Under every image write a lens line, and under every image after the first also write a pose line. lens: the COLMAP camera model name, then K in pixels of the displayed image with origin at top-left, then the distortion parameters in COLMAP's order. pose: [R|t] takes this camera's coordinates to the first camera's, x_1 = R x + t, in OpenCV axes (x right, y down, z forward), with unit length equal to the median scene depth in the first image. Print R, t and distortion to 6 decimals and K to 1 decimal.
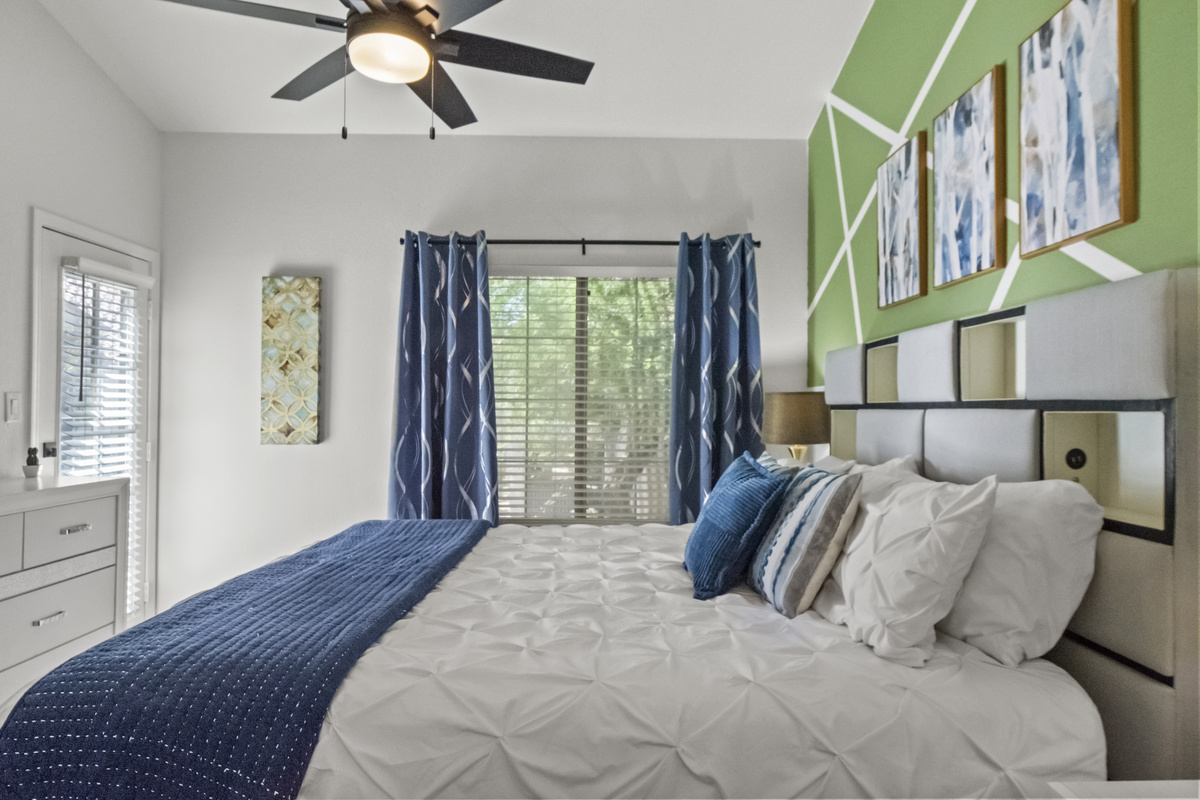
lens RADIAL K [[728.0, 0, 615.8], [0, 728.0, 399.8], [0, 0, 1]] dist [0.005132, -0.001937]
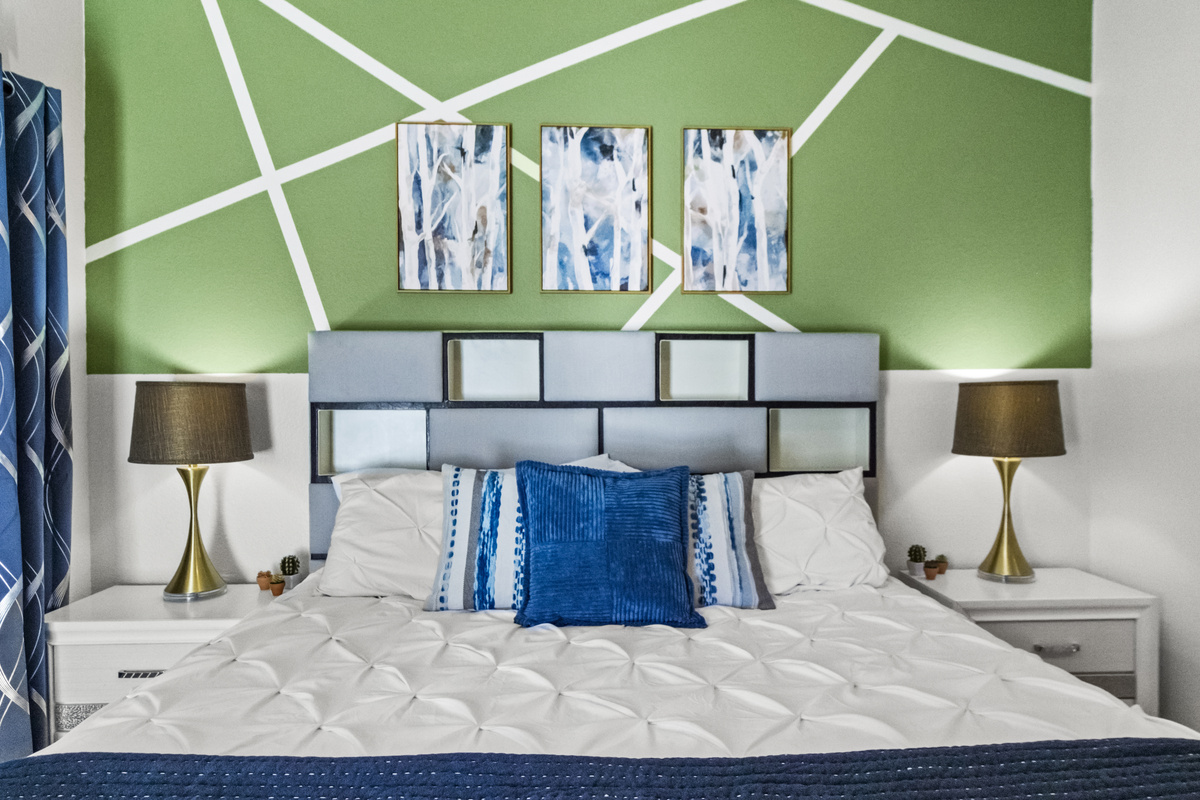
lens RADIAL K [[728.0, 0, 584.5], [0, 728.0, 422.0], [0, 0, 1]] dist [0.005132, -0.001937]
pose [[-0.034713, -0.023120, 0.999130, -0.401659], [-0.010650, 0.999684, 0.022763, 0.006120], [-0.999341, -0.009850, -0.034948, 0.648898]]
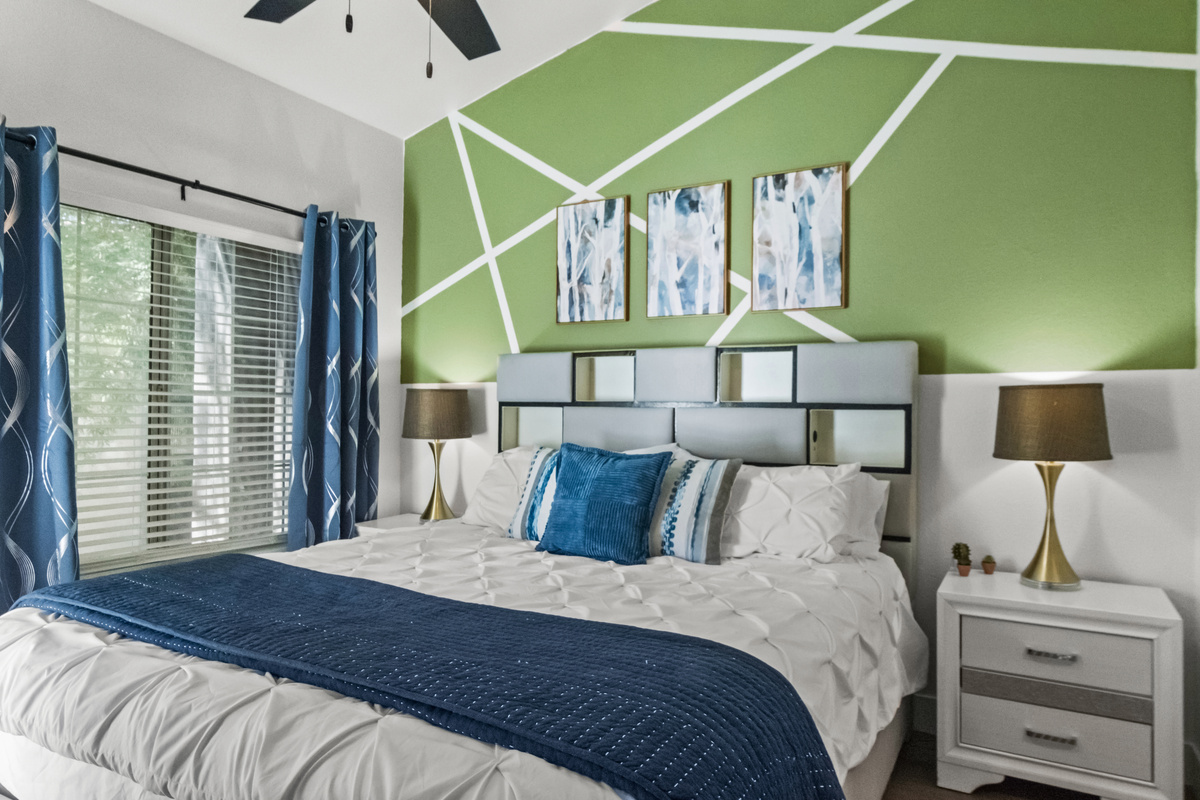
lens RADIAL K [[728.0, 0, 625.0], [0, 728.0, 405.2], [0, 0, 1]] dist [0.005132, -0.001937]
pose [[0.491524, -0.000949, 0.870864, -0.511024], [-0.016124, 0.999818, 0.010190, -0.002149], [-0.870715, -0.019050, 0.491419, 0.243203]]
